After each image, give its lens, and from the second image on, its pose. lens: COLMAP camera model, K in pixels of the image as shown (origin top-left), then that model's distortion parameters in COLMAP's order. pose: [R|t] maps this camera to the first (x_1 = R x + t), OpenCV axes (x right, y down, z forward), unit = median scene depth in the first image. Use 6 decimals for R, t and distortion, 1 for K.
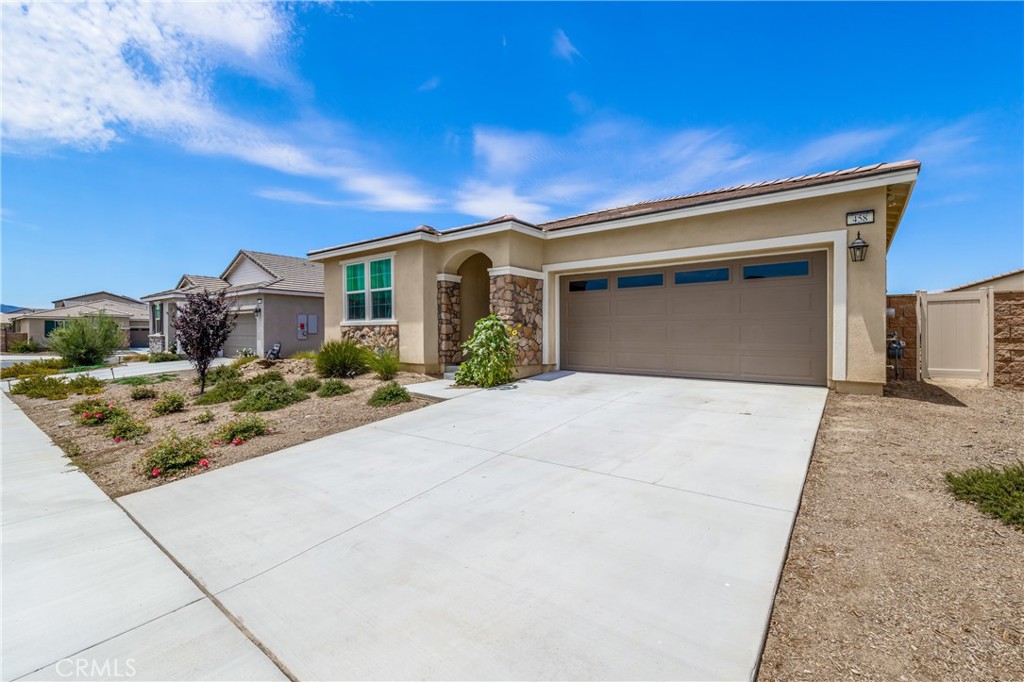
lens RADIAL K [[438.6, 0, 512.0], [0, 438.6, 341.0], [0, 0, 1]] dist [0.000410, 0.000280]
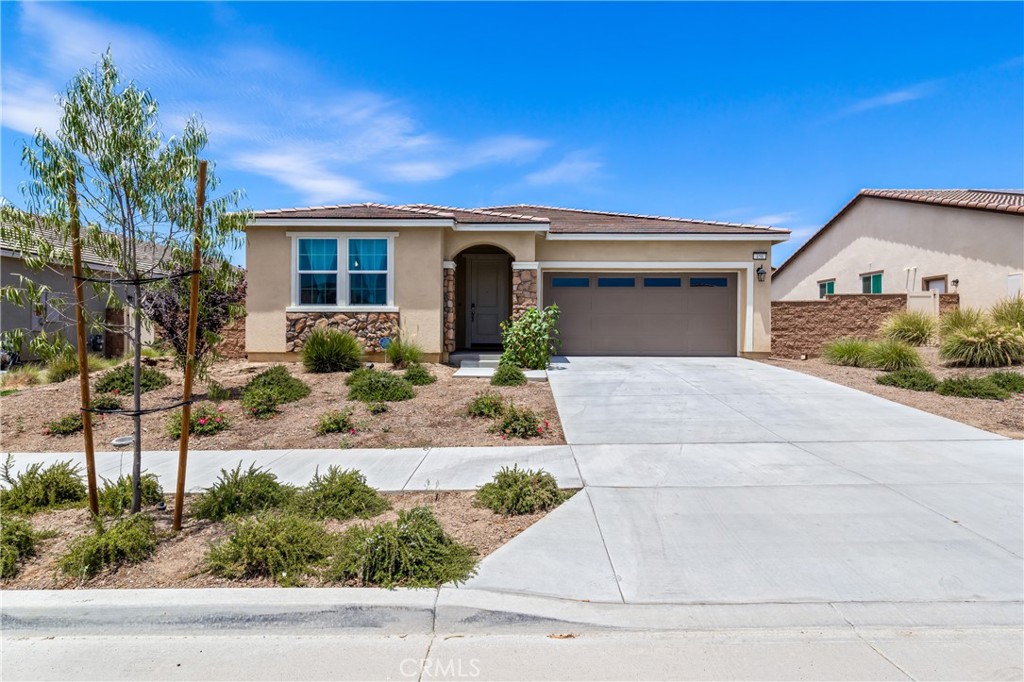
lens RADIAL K [[551.1, 0, 512.0], [0, 551.1, 341.0], [0, 0, 1]] dist [0.004058, 0.001147]
pose [[0.790813, -0.006871, 0.612019, -0.772932], [0.008728, 0.999962, -0.000052, 0.026115], [-0.611995, 0.005383, 0.790843, -0.066954]]
